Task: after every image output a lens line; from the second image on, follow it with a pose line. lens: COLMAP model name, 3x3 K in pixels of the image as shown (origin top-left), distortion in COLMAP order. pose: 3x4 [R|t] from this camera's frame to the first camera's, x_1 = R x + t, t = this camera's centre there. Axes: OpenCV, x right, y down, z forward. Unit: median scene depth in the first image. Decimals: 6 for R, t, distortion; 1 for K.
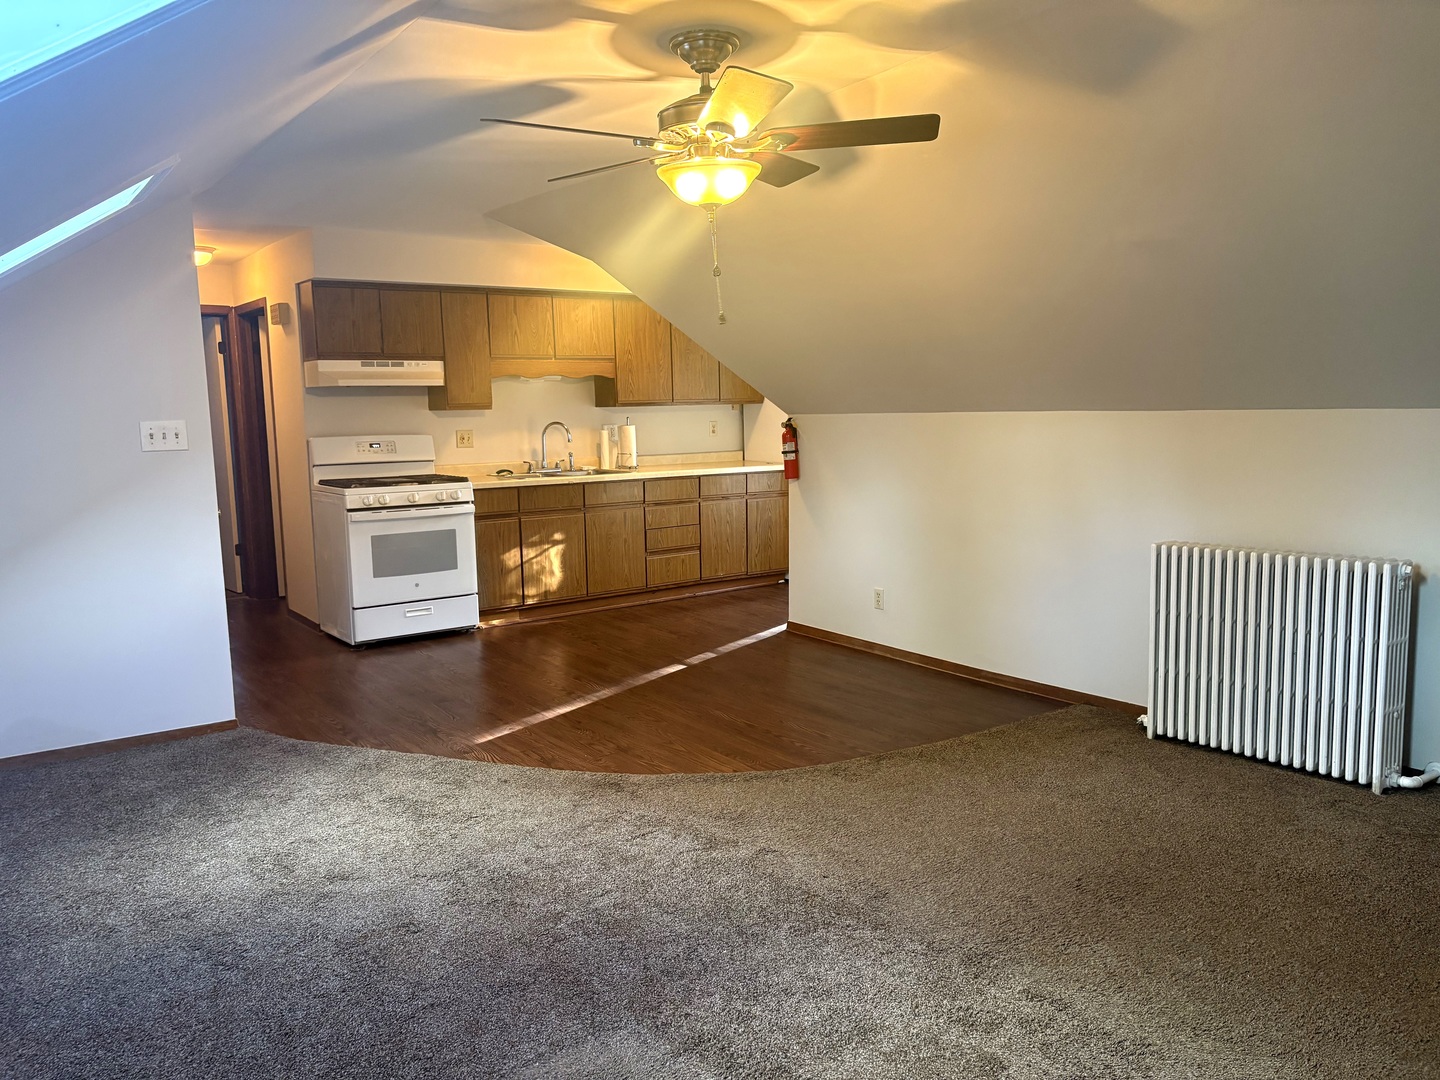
lens RADIAL K [[1112.1, 0, 718.3], [0, 1112.1, 537.7], [0, 0, 1]] dist [0.029398, 0.002176]
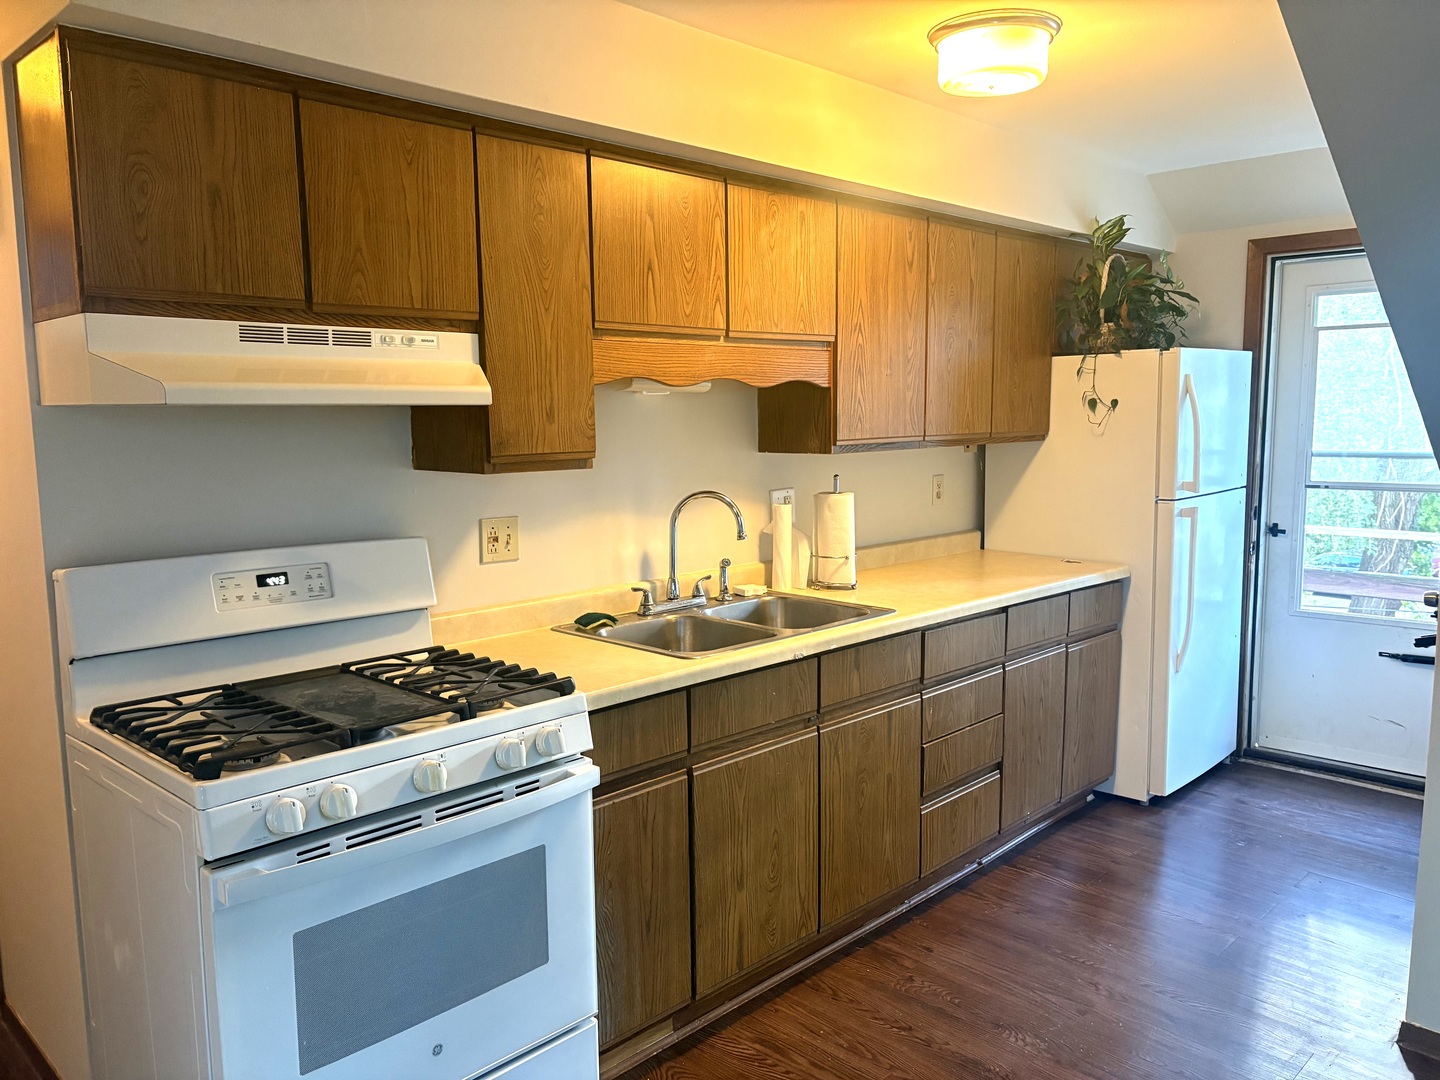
lens RADIAL K [[1112.1, 0, 722.1], [0, 1112.1, 544.3], [0, 0, 1]] dist [0.029398, 0.002176]
pose [[0.985634, -0.008891, 0.168662, -0.226687], [0.008920, 0.999960, 0.000585, -0.090621], [-0.168660, 0.000928, 0.985674, 0.632001]]
